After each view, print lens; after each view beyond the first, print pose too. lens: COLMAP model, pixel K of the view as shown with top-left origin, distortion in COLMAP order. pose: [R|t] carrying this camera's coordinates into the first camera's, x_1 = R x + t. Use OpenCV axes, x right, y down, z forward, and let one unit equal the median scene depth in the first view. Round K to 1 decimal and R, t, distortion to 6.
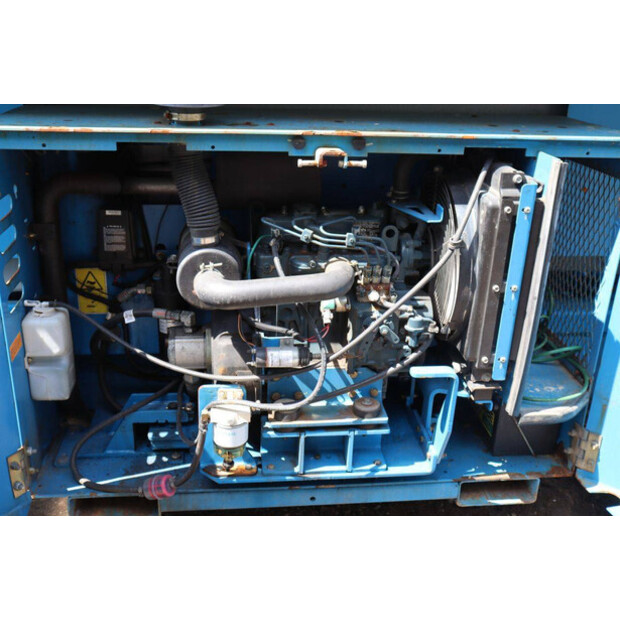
lens RADIAL K [[656.7, 0, 310.0], [0, 656.7, 310.0], [0, 0, 1]] dist [-0.028223, 0.006646]
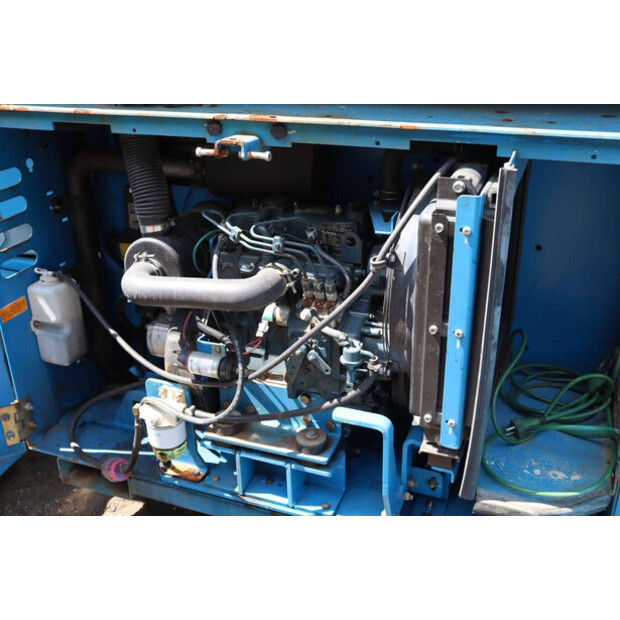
lens RADIAL K [[656.7, 0, 310.0], [0, 656.7, 310.0], [0, 0, 1]] dist [-0.028223, 0.006646]
pose [[0.890273, 0.150982, -0.429672, 0.453336], [-0.136344, 0.988536, 0.064857, -0.080197], [0.434538, 0.000843, 0.900653, 0.242088]]
